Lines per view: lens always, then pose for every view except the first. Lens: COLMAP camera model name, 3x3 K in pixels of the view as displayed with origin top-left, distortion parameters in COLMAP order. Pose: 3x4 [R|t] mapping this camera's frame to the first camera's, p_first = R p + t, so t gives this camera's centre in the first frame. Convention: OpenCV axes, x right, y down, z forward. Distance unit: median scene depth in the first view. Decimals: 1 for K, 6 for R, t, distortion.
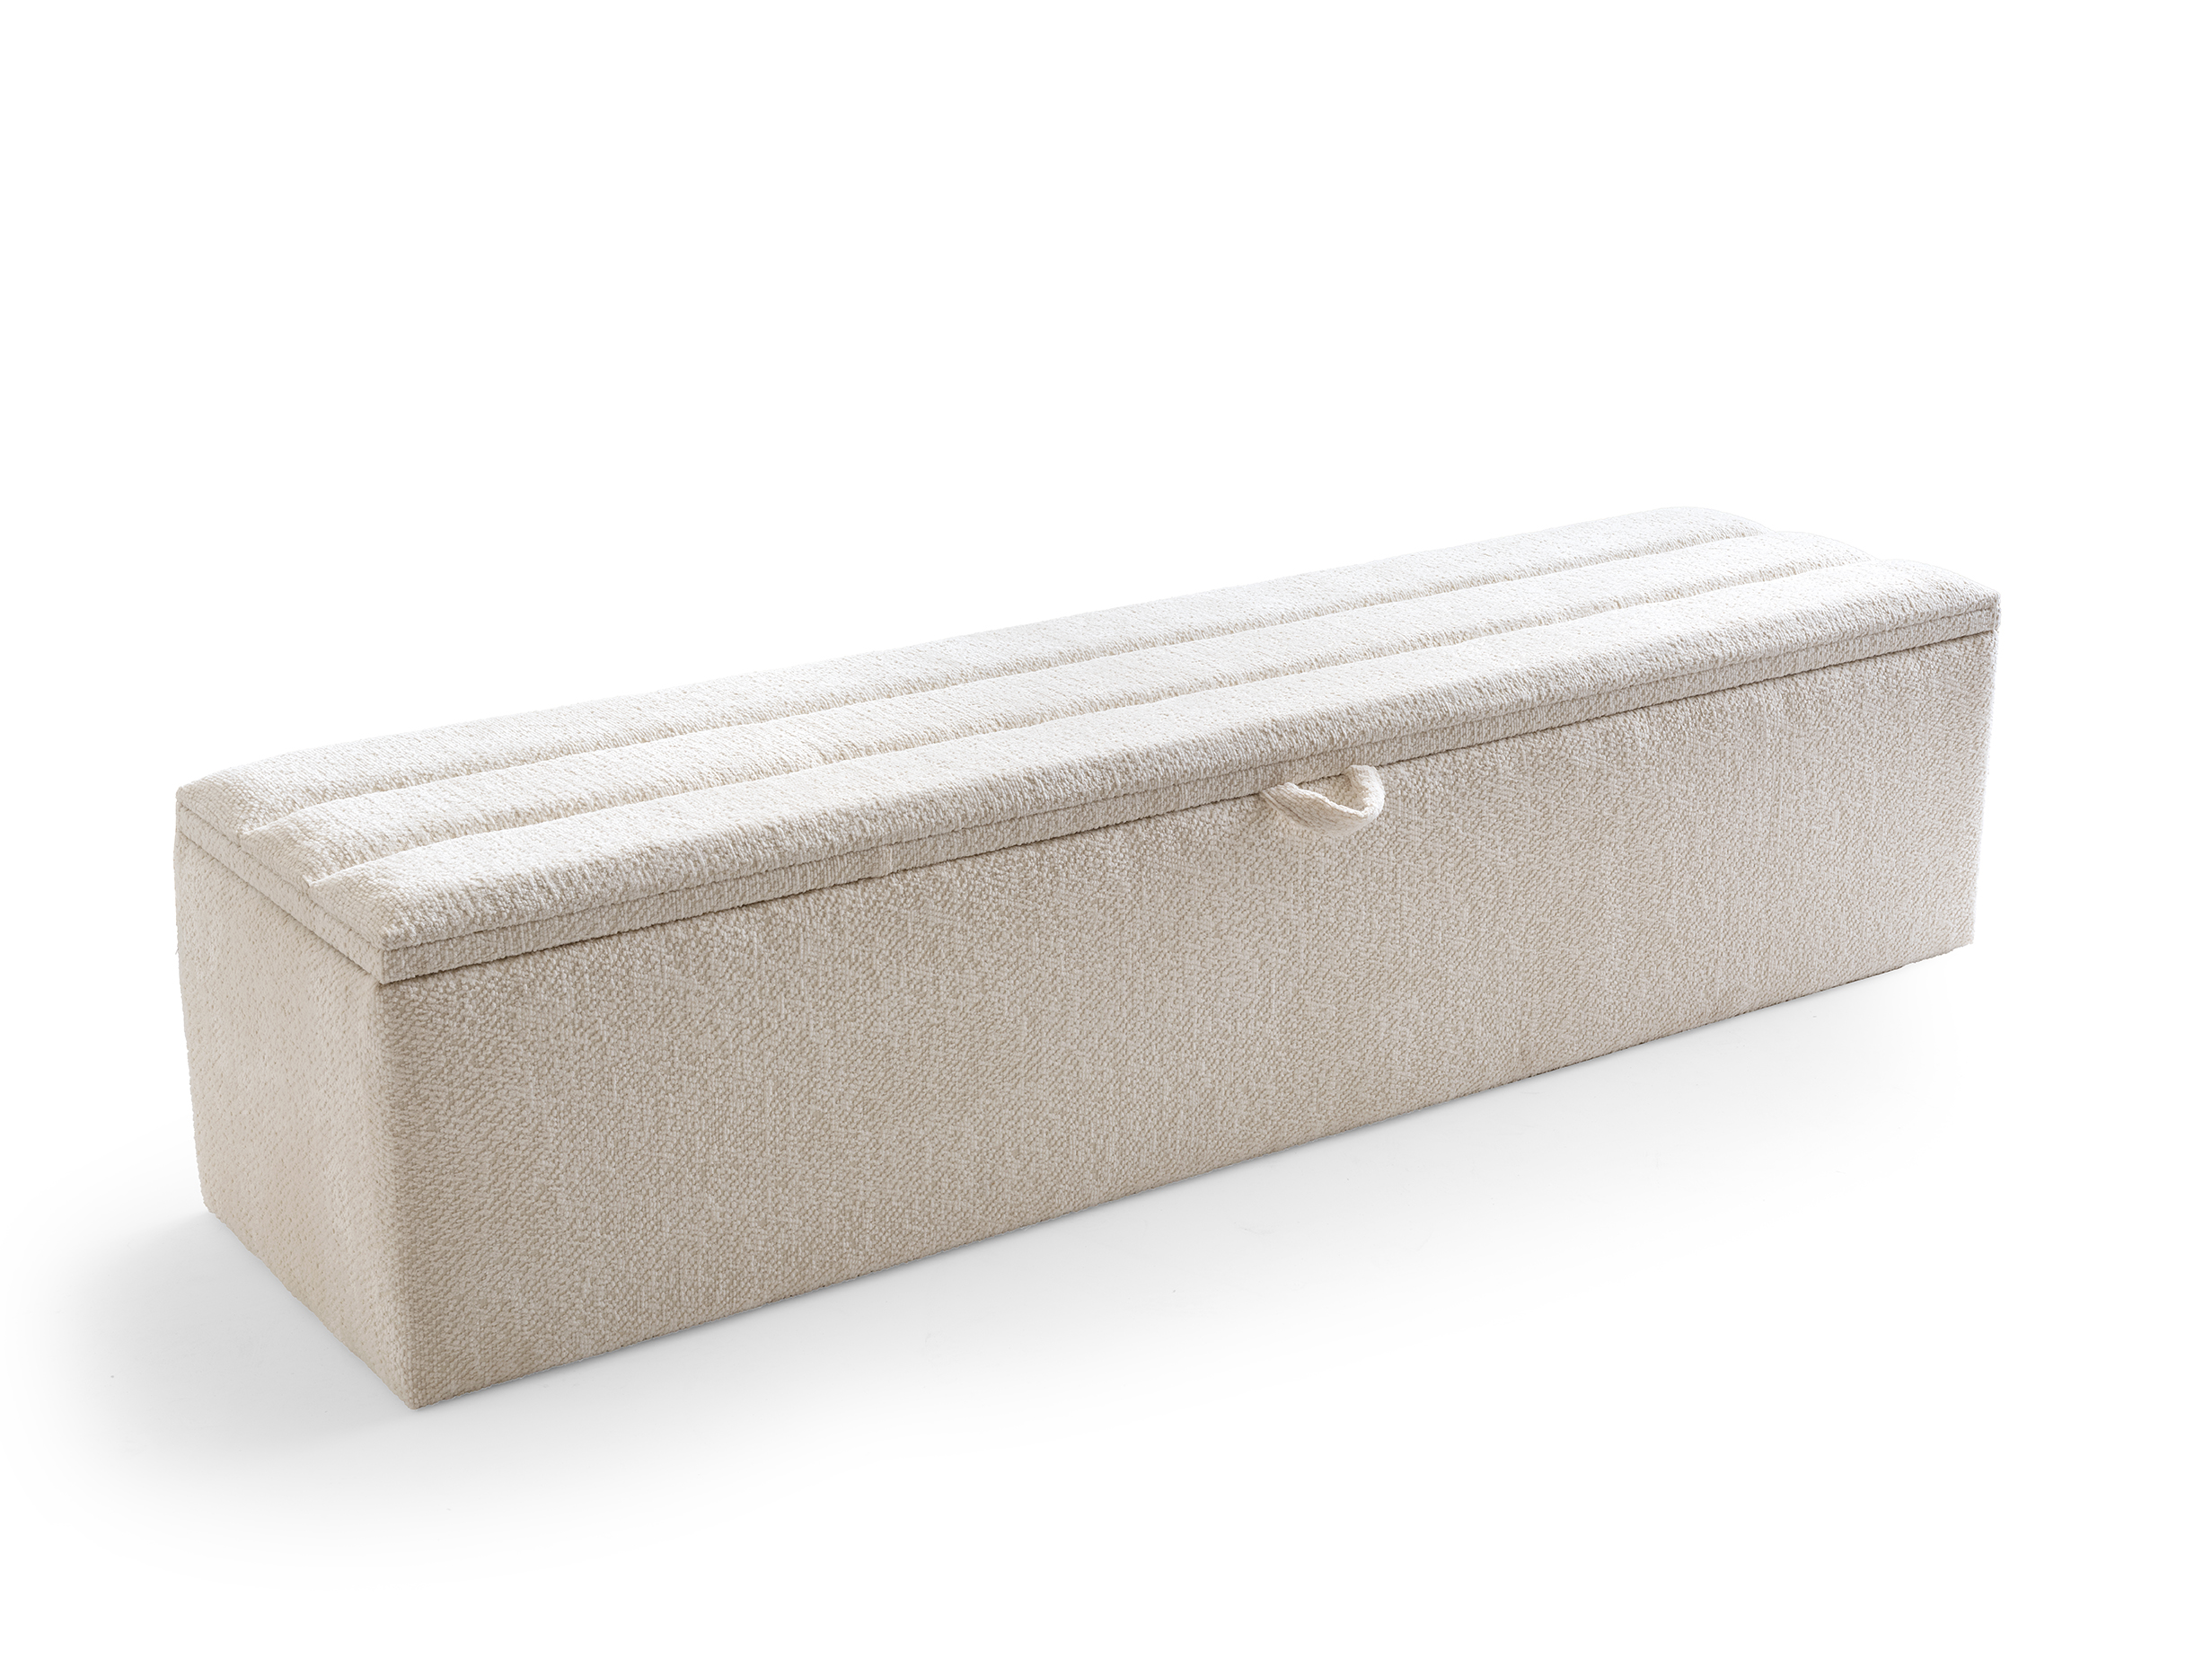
lens RADIAL K [[3268.2, 0, 1136.9], [0, 3268.2, 719.3], [0, 0, 1]] dist [-0.002267, 0.000000]
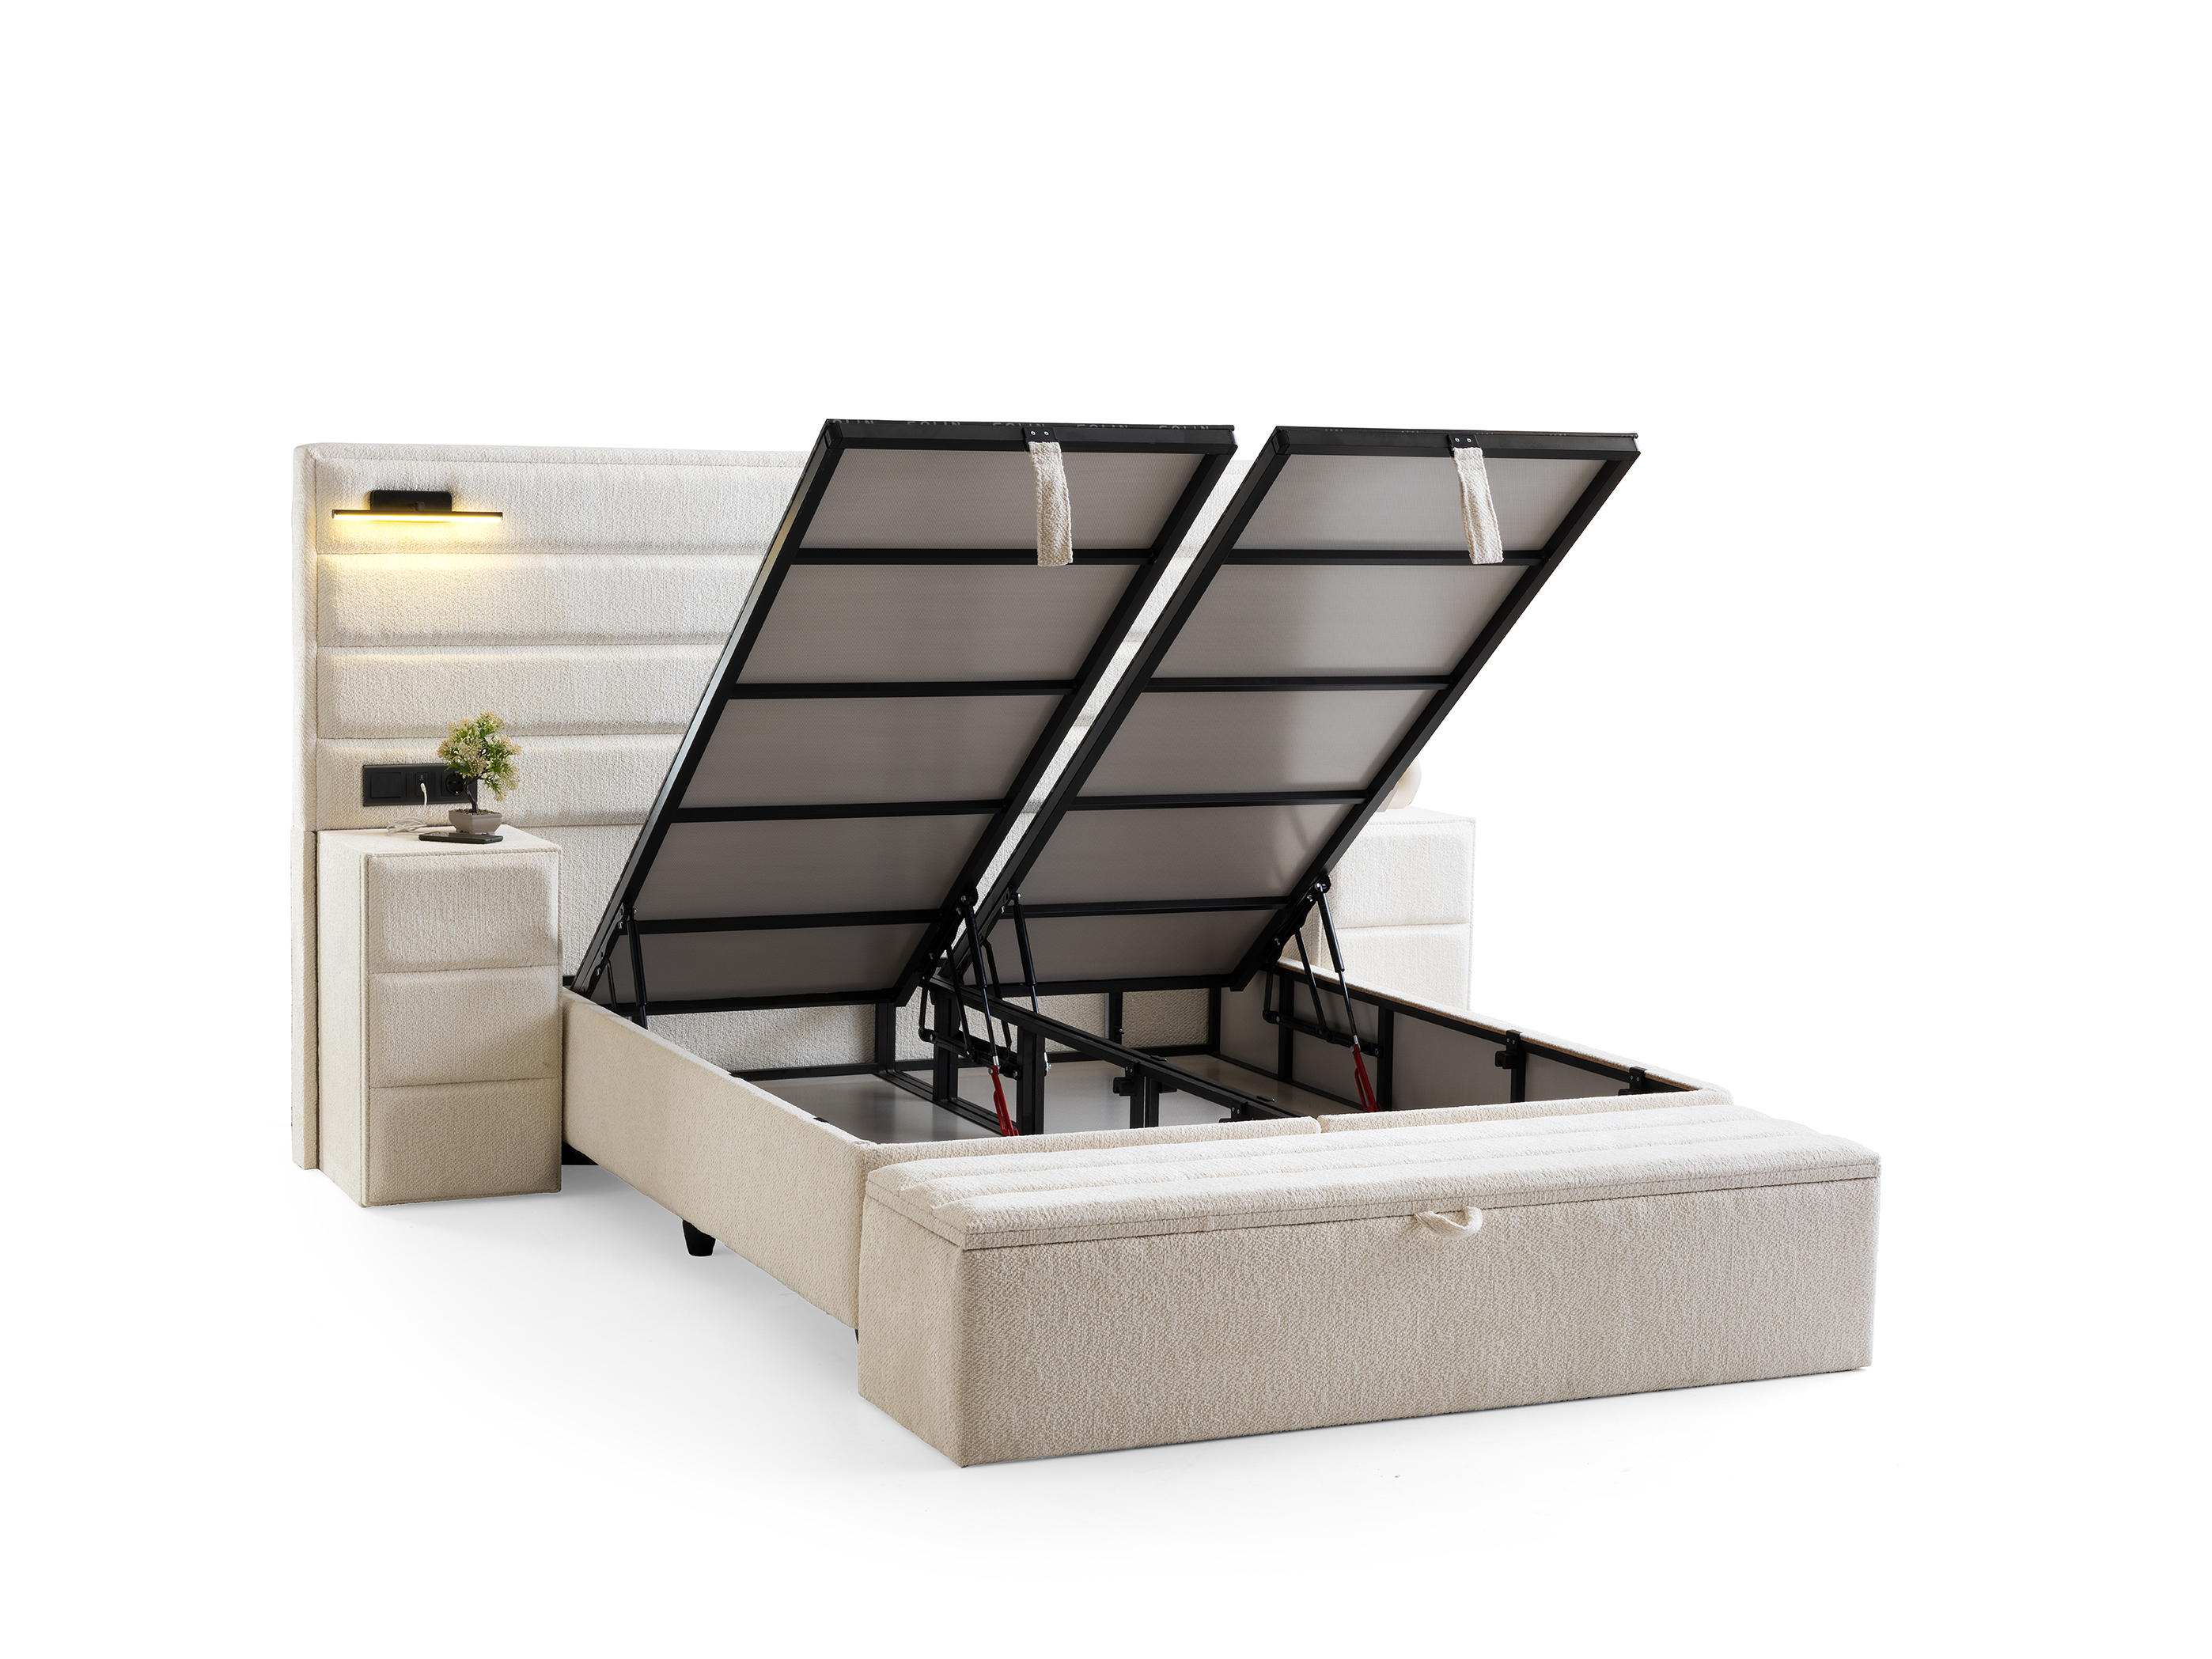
lens RADIAL K [[3480.9, 0, 1172.9], [0, 3480.9, 745.3], [0, 0, 1]] dist [-0.014252, 0.000000]
pose [[0.986535, 0.040642, -0.158420, 0.211236], [-0.072268, 0.977266, -0.199320, 0.171360], [0.146718, 0.208084, 0.967044, -1.054990]]
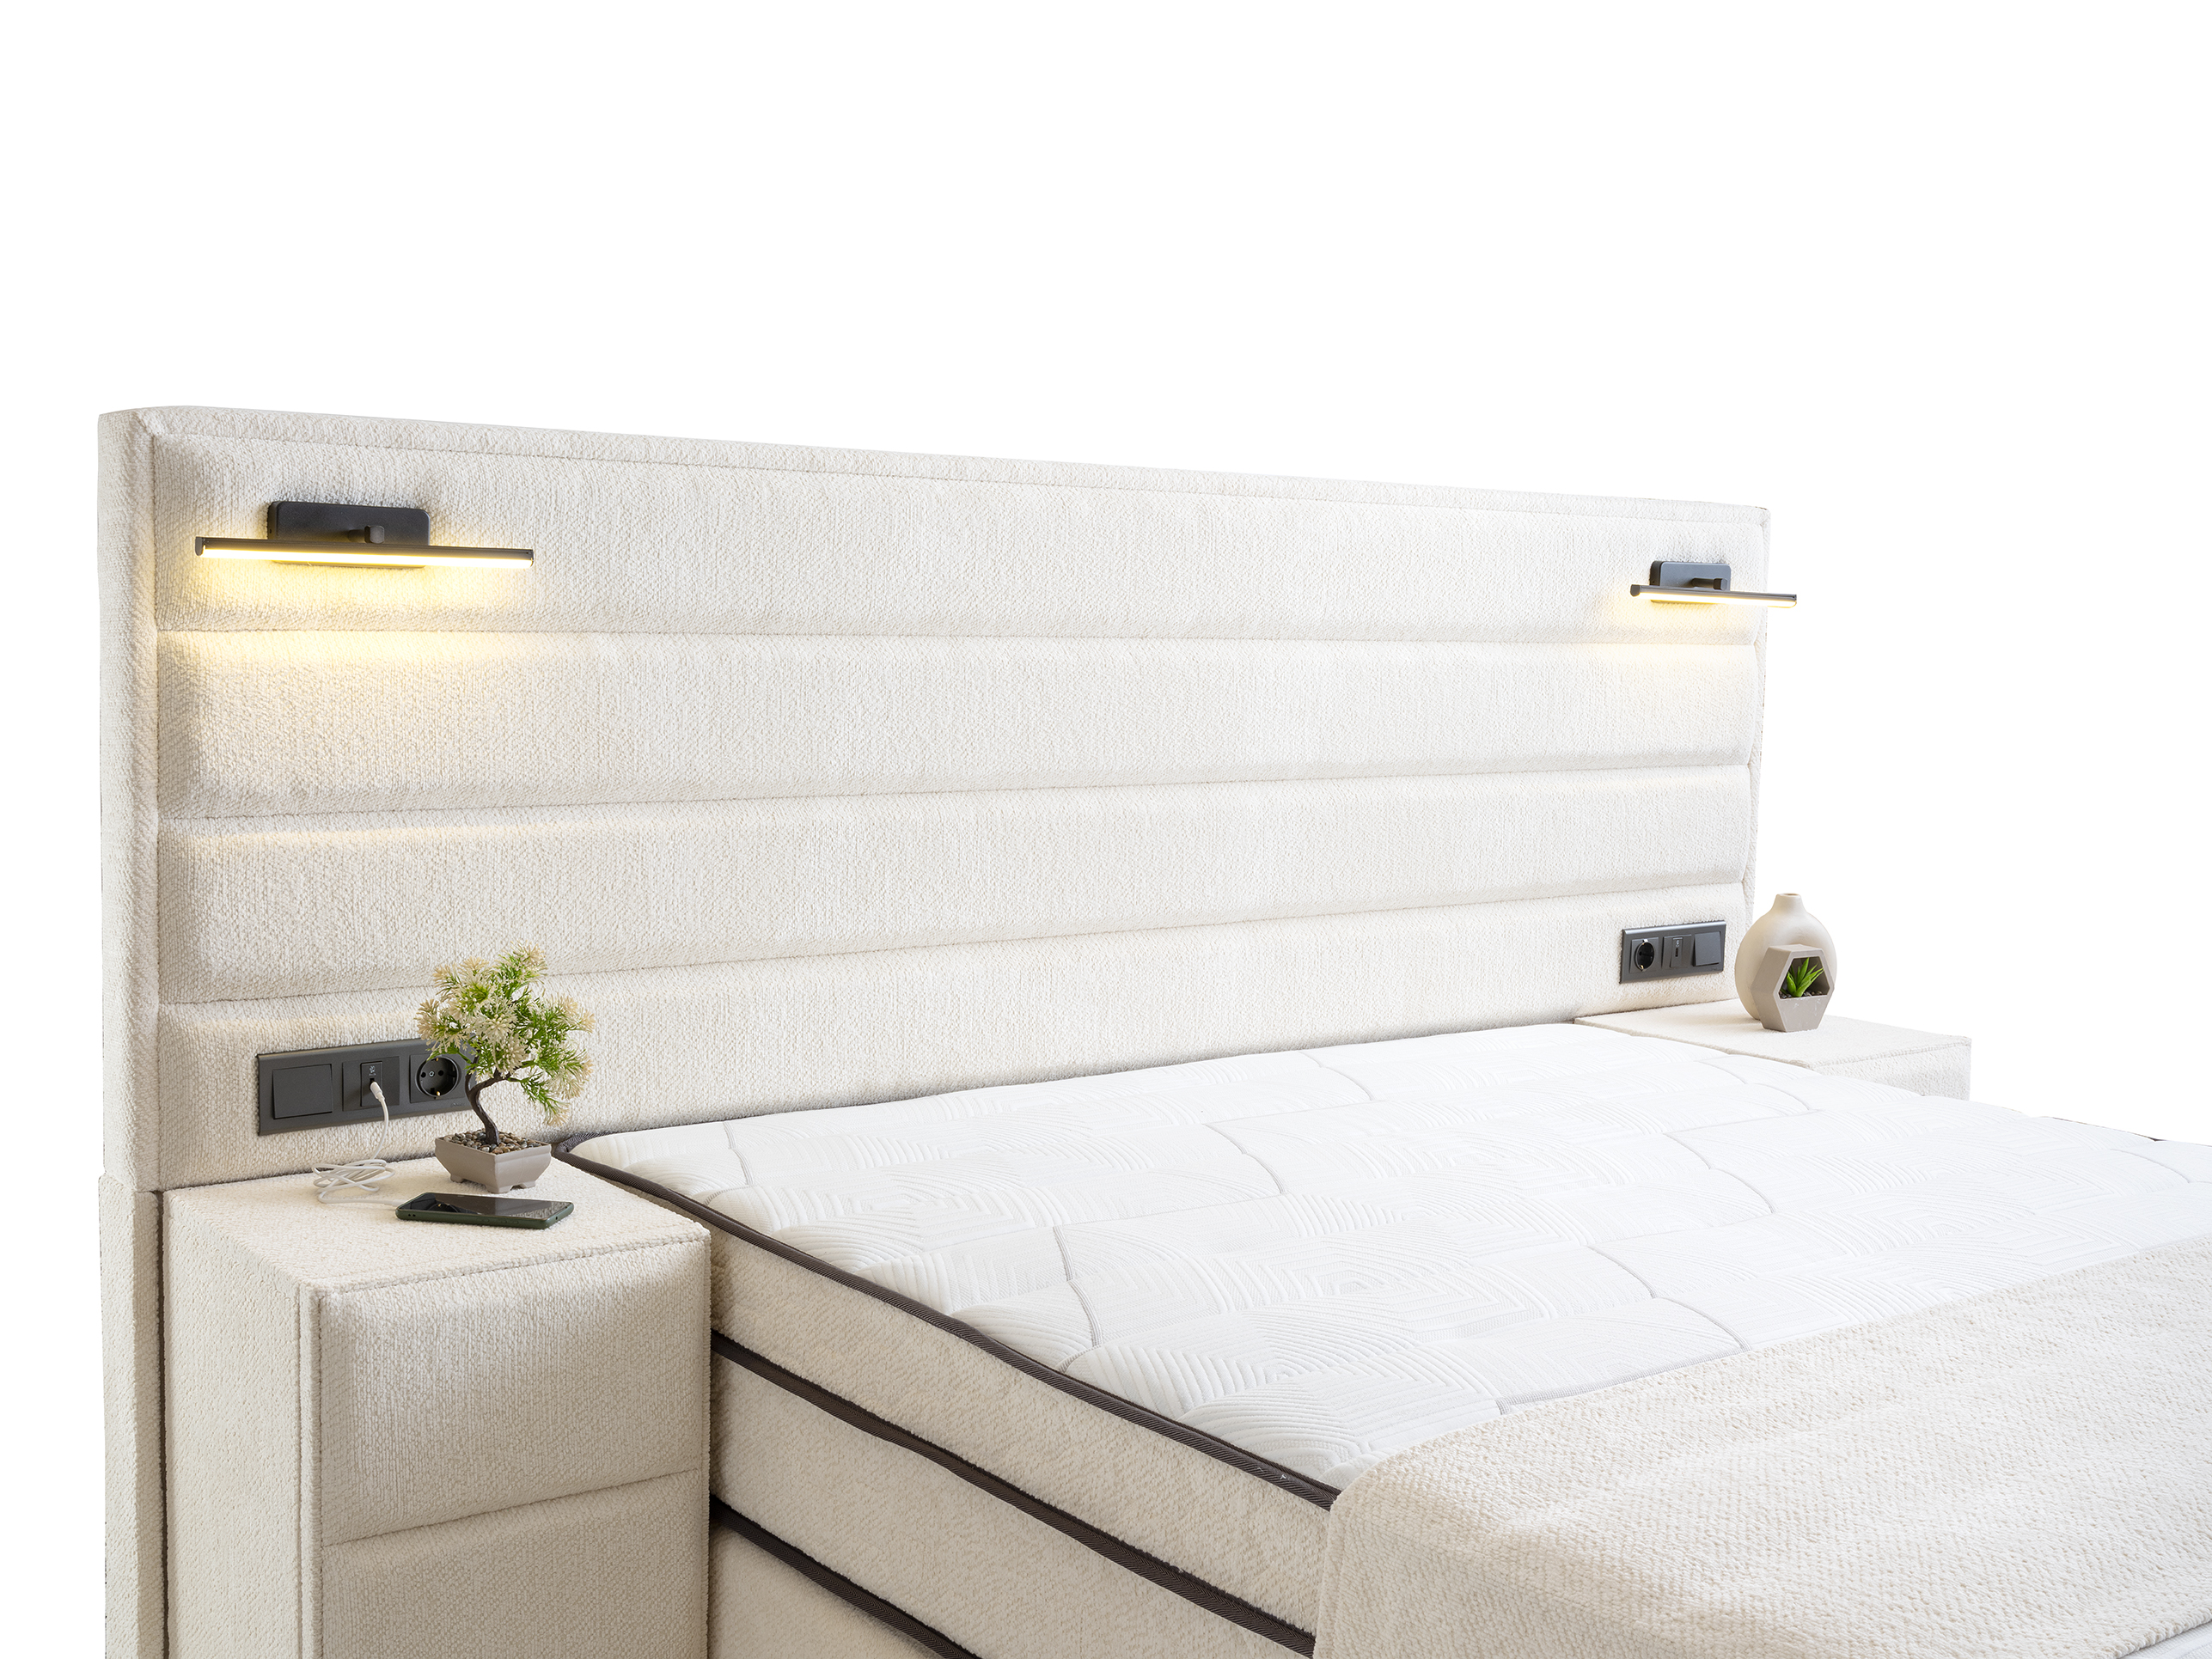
lens RADIAL K [[2545.4, 0, 1132.8], [0, 2545.4, 814.2], [0, 0, 1]] dist [-0.002814, 0.000000]
pose [[0.999153, 0.025660, 0.032175, -0.545946], [-0.018417, 0.977952, -0.208018, -0.205528], [-0.036803, 0.207249, 0.977596, 0.500912]]
